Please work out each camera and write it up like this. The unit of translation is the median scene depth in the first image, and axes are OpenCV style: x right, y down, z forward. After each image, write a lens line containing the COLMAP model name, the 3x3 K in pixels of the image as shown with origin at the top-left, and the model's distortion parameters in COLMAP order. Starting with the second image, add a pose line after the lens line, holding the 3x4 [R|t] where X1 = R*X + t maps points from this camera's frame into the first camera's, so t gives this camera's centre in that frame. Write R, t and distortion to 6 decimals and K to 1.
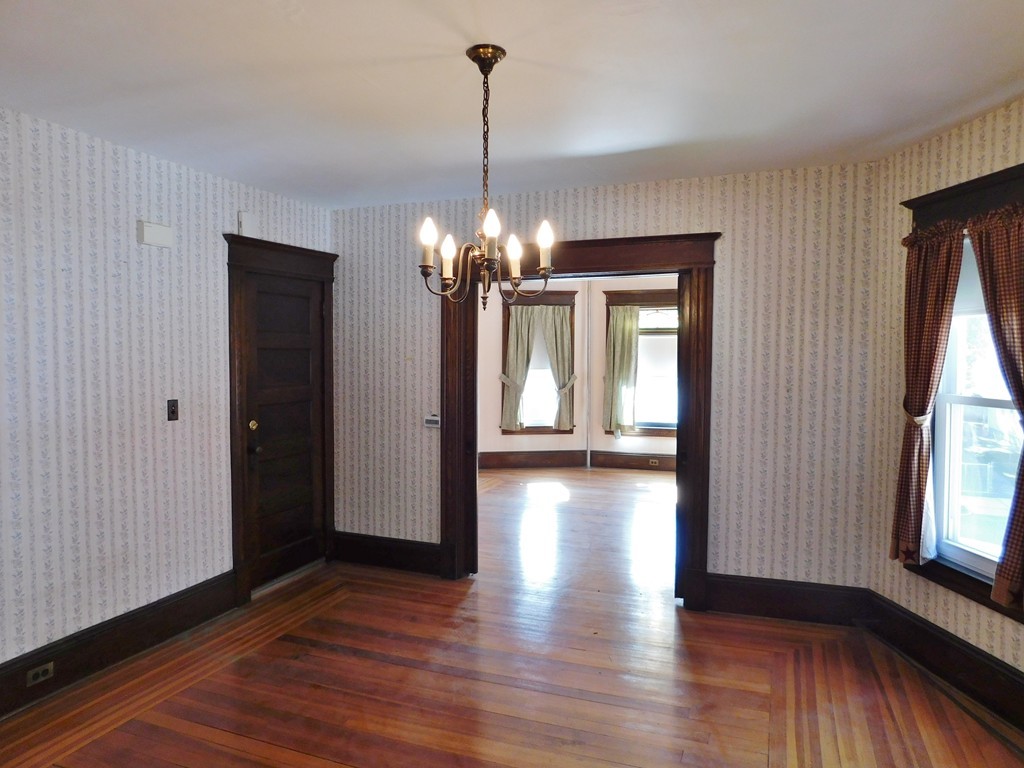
lens RADIAL K [[672.3, 0, 512.1], [0, 672.3, 382.7], [0, 0, 1]] dist [-0.023816, 0.022672]
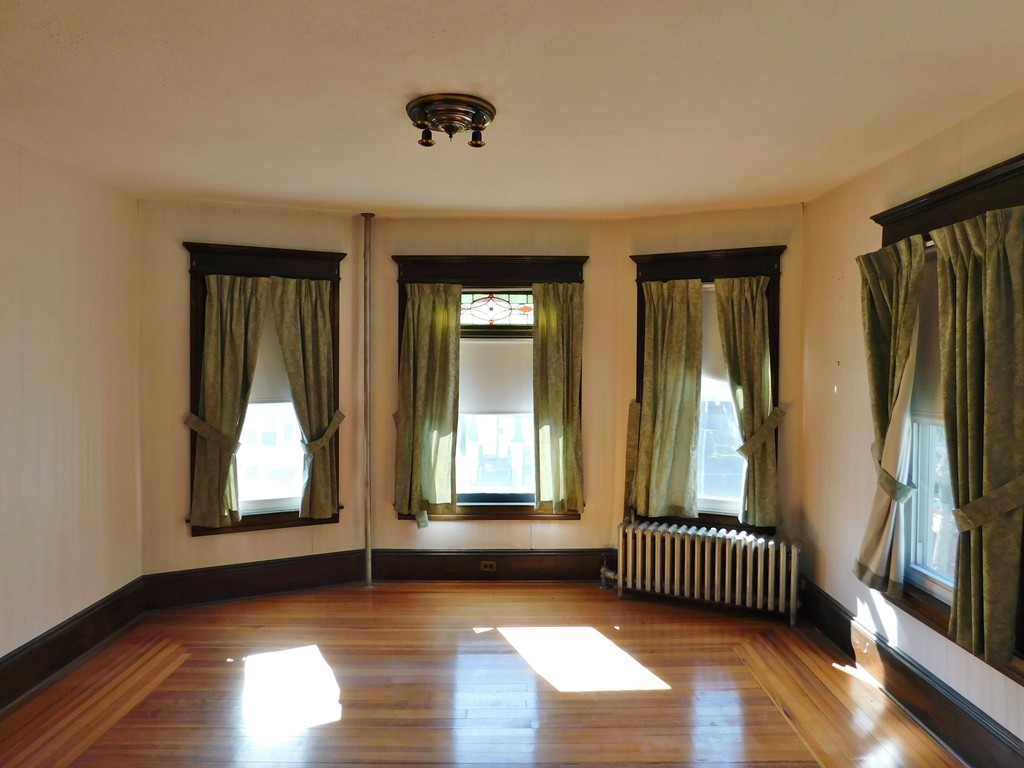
lens RADIAL K [[672.3, 0, 510.2], [0, 672.3, 385.2], [0, 0, 1]] dist [-0.023816, 0.022672]
pose [[0.936007, -0.008464, 0.351879, 0.032659], [0.015352, 0.999741, -0.016788, -0.022013], [-0.351646, 0.021116, 0.935895, 0.463443]]
